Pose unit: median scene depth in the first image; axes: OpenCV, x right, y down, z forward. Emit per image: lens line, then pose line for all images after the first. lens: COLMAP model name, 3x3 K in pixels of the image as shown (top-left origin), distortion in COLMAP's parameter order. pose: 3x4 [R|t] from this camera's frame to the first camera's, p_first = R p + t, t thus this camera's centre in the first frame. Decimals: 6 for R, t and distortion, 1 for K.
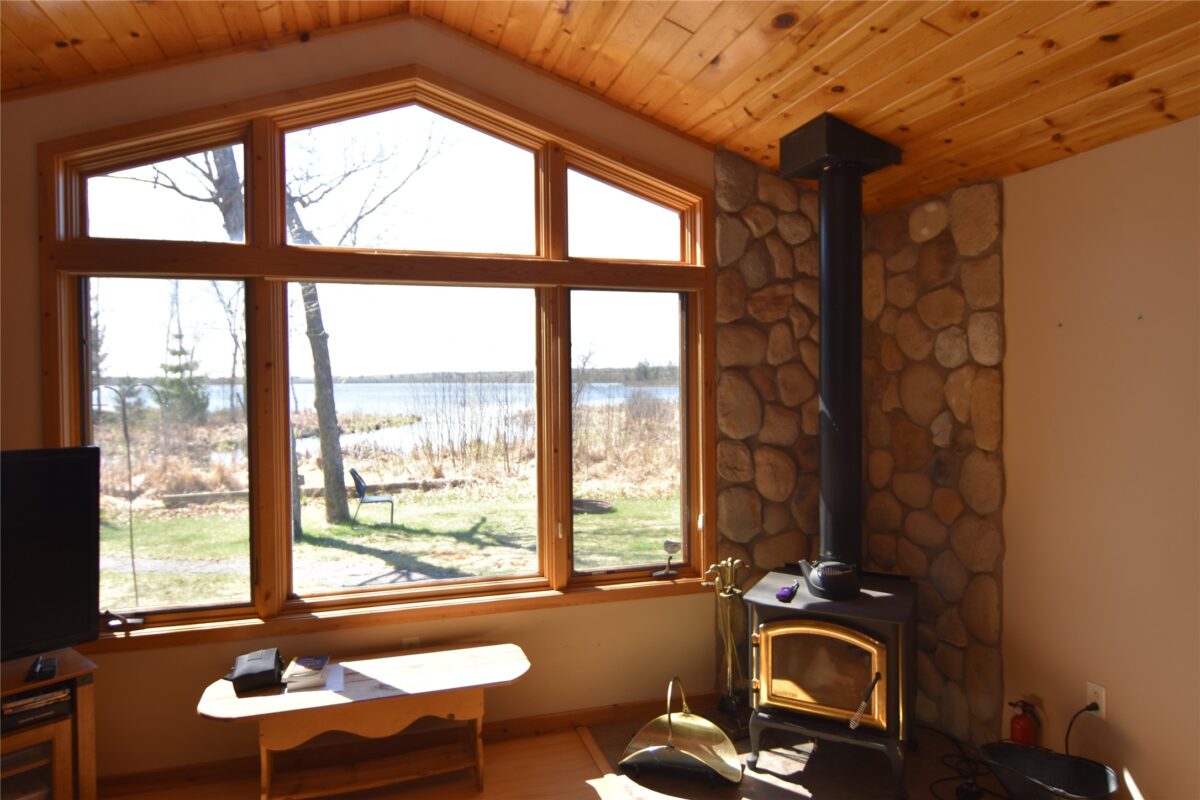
lens RADIAL K [[749.3, 0, 601.7], [0, 749.3, 393.5], [0, 0, 1]] dist [0.004774, -0.012320]
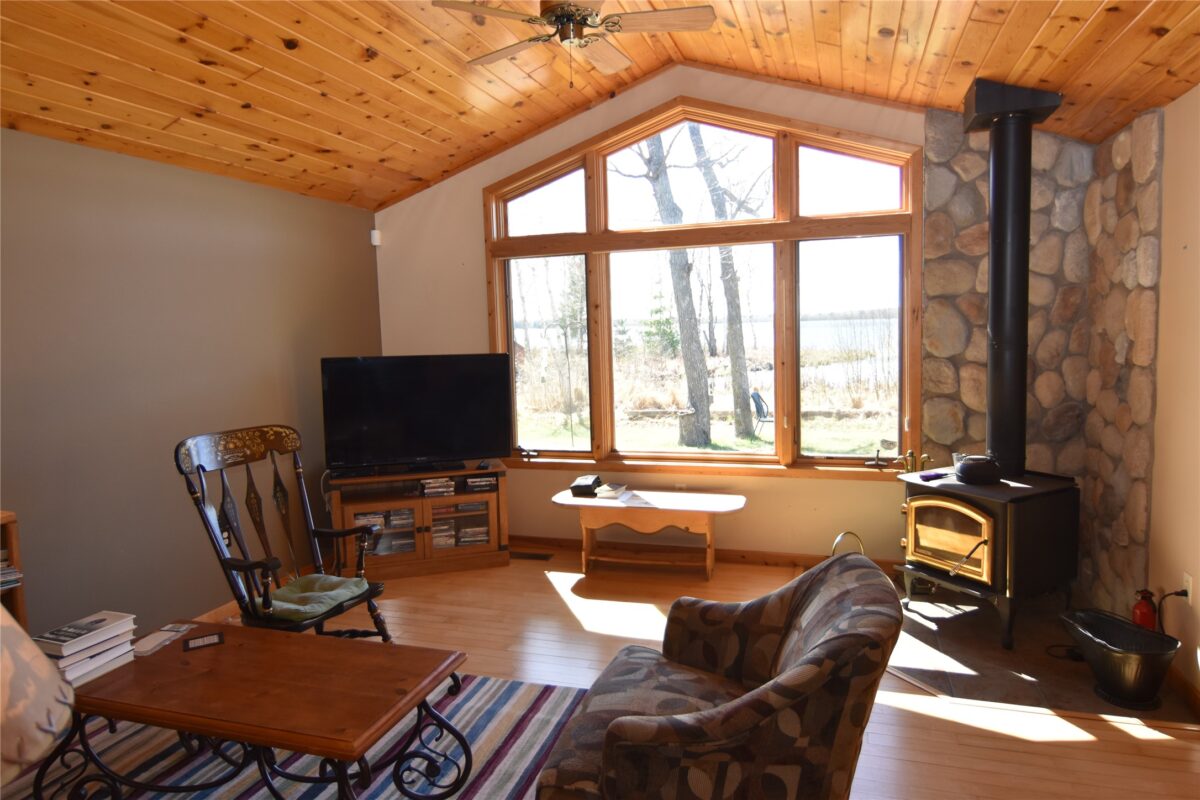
lens RADIAL K [[749.3, 0, 593.4], [0, 749.3, 394.6], [0, 0, 1]] dist [0.004774, -0.012320]
pose [[0.815549, 0.037732, -0.577457, 0.469664], [0.011620, 0.996603, 0.081530, 0.018850], [0.578572, -0.073202, 0.812340, -0.321041]]
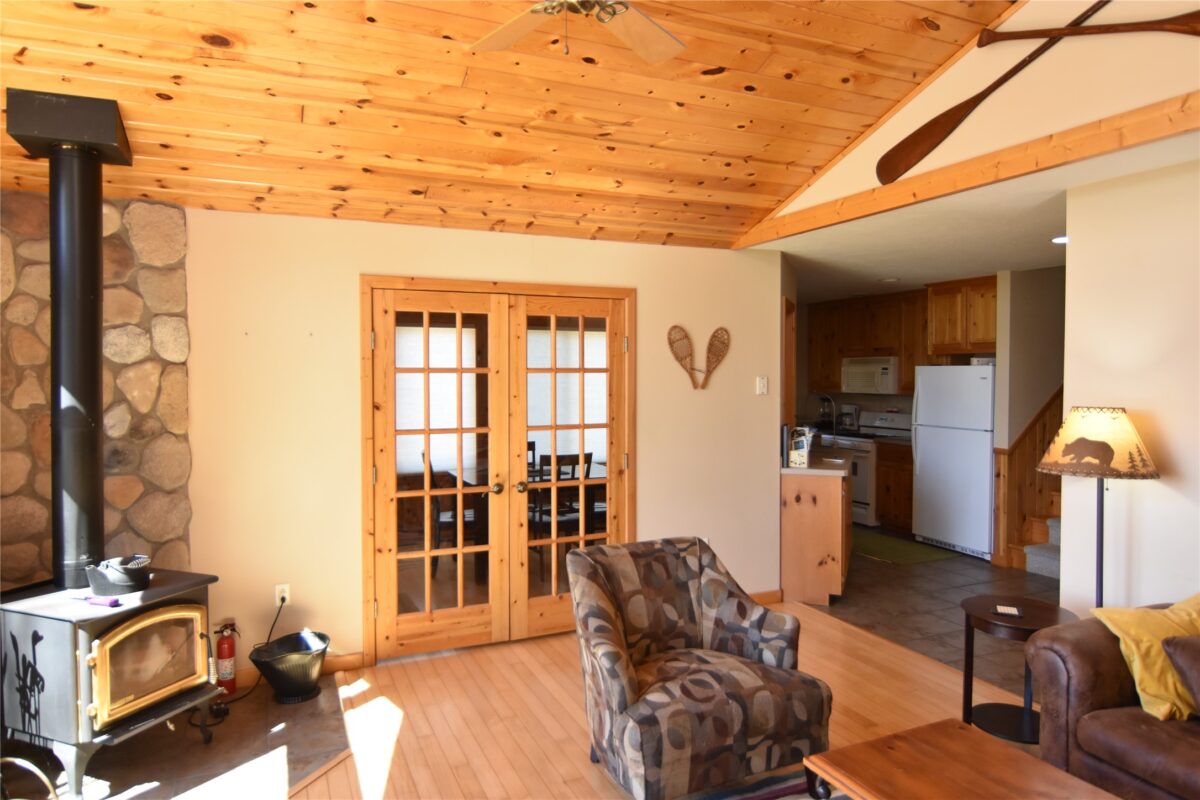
lens RADIAL K [[749.3, 0, 598.5], [0, 749.3, 397.2], [0, 0, 1]] dist [0.004774, -0.012320]
pose [[-0.127315, -0.020215, 0.991656, -0.704618], [0.021810, 0.999494, 0.023175, 0.004582], [-0.991623, 0.024578, -0.126810, 0.467563]]
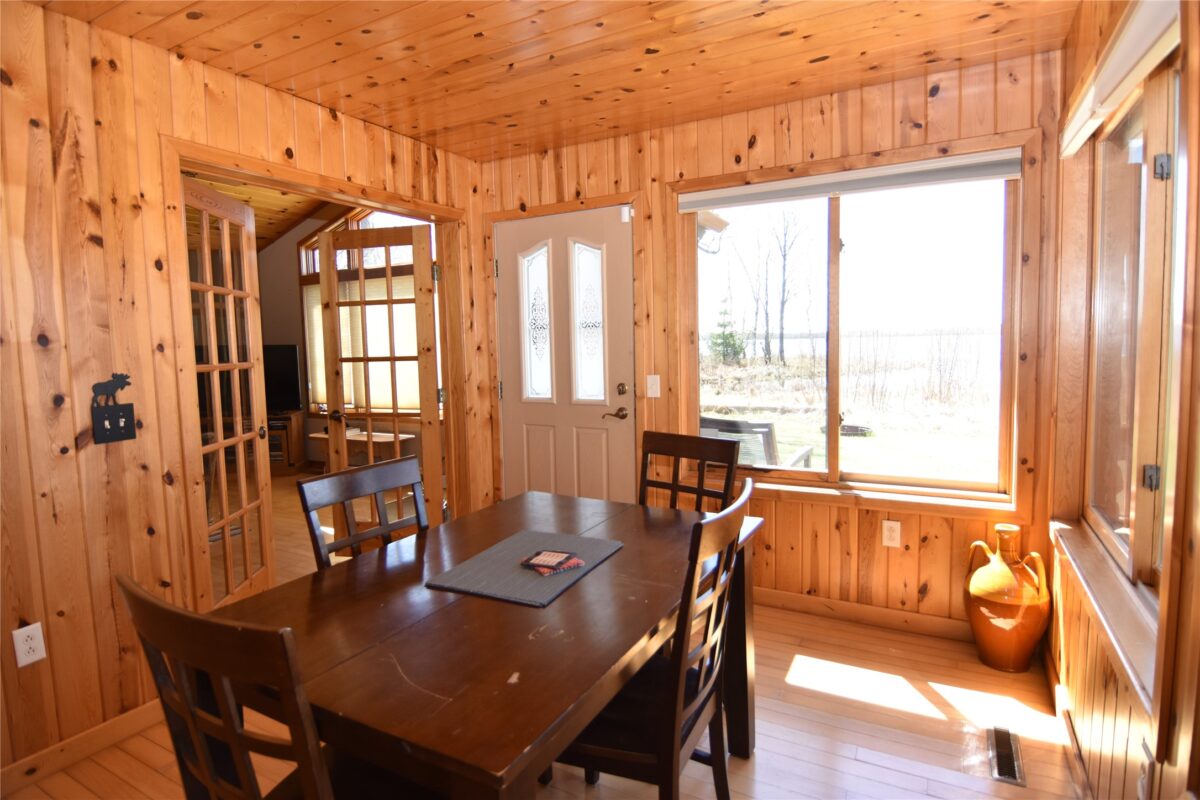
lens RADIAL K [[632.7, 0, 604.7], [0, 632.7, 394.2], [0, 0, 1]] dist [-0.001531, -0.000056]
pose [[0.697563, 0.055532, -0.714368, 1.643734], [-0.000269, 0.997012, 0.077242, 0.057986], [0.716523, -0.053689, 0.695494, 0.086493]]
